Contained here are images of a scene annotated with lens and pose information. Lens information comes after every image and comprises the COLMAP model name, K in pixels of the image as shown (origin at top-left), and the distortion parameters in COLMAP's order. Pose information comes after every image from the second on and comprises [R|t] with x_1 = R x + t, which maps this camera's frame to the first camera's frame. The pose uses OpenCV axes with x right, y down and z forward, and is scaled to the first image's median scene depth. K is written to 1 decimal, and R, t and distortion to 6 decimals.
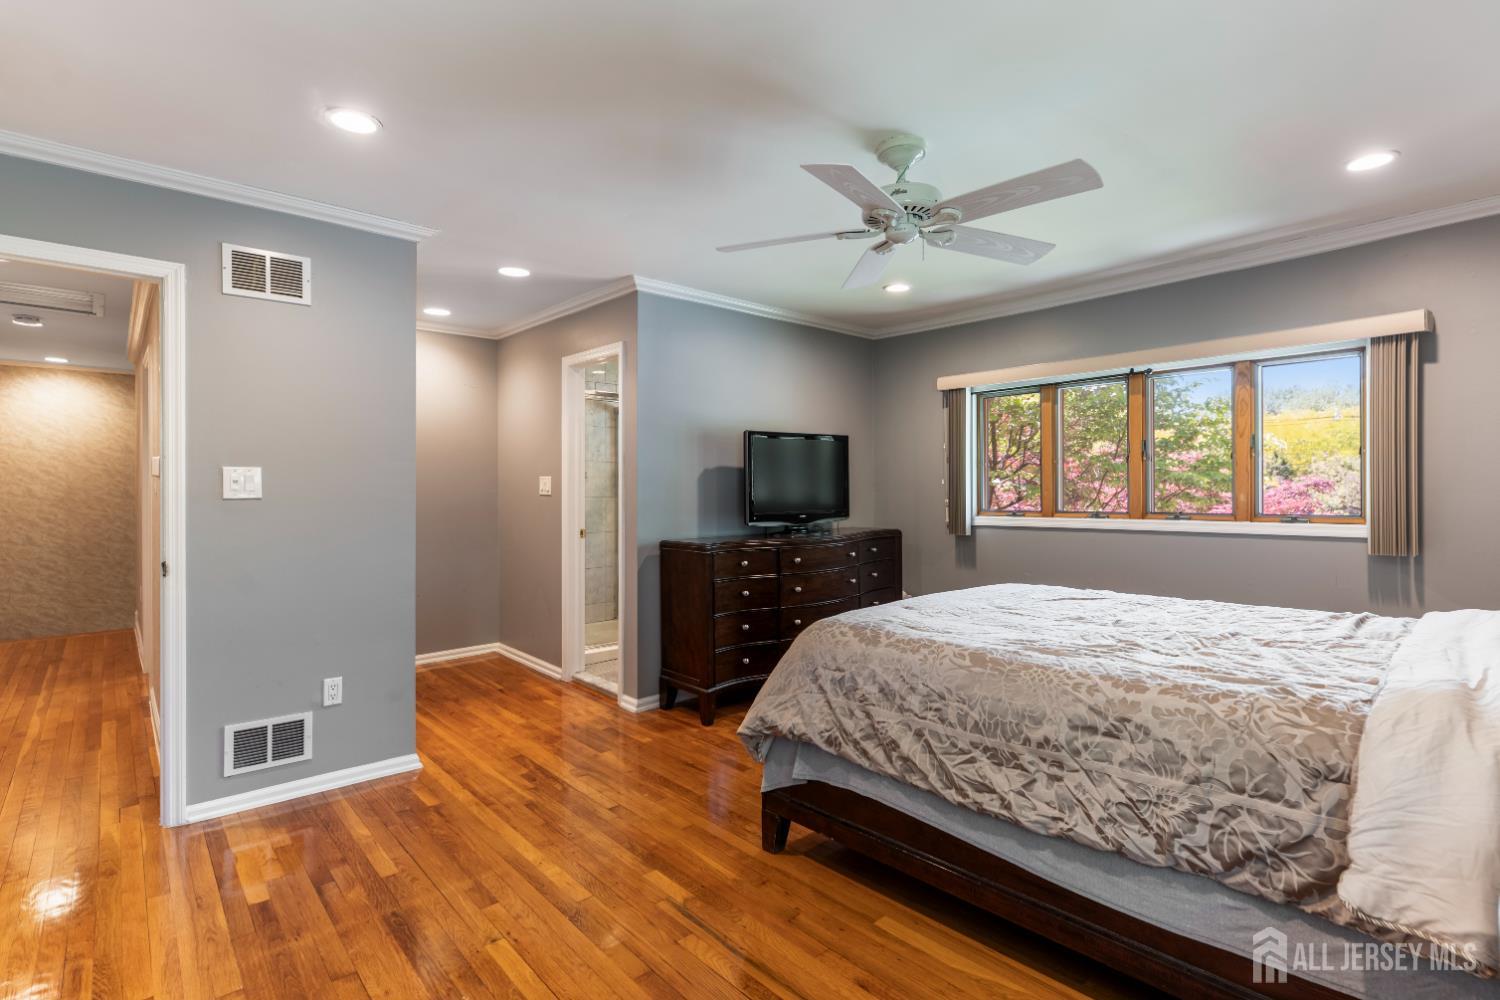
lens RADIAL K [[722.3, 0, 751.2], [0, 722.3, 492.6], [0, 0, 1]] dist [-0.002209, -0.000275]
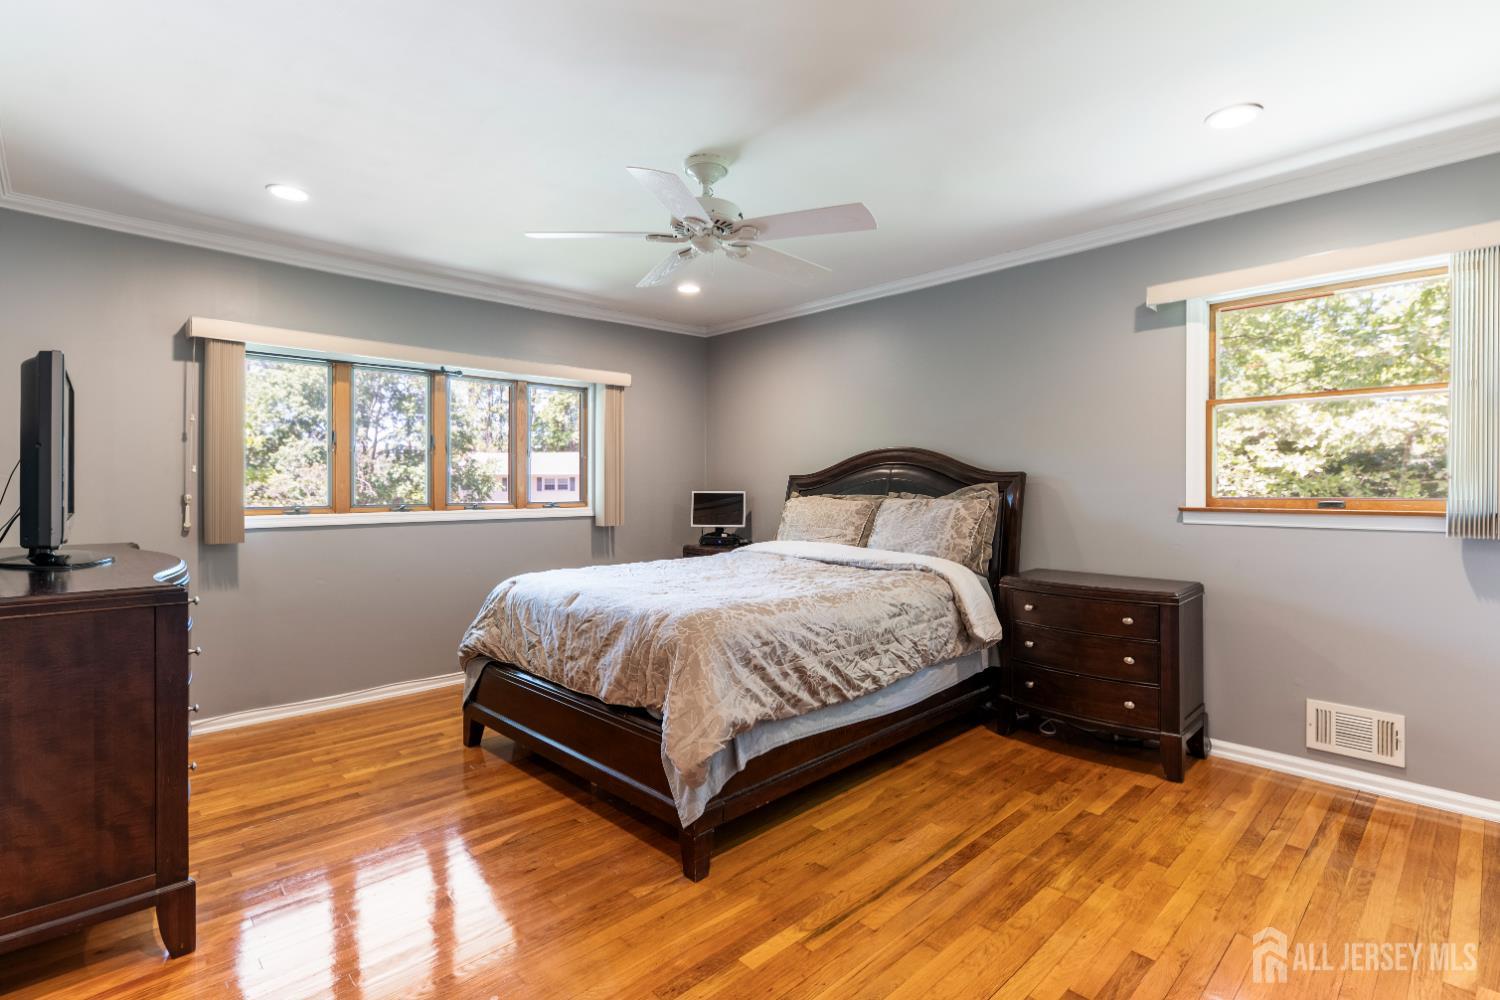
lens RADIAL K [[722.3, 0, 751.2], [0, 722.3, 492.6], [0, 0, 1]] dist [-0.002209, -0.000275]
pose [[-0.052940, -0.002313, 0.998595, -1.097733], [0.001248, 0.999996, 0.002382, 0.018204], [-0.998597, 0.001372, -0.052937, 1.236320]]
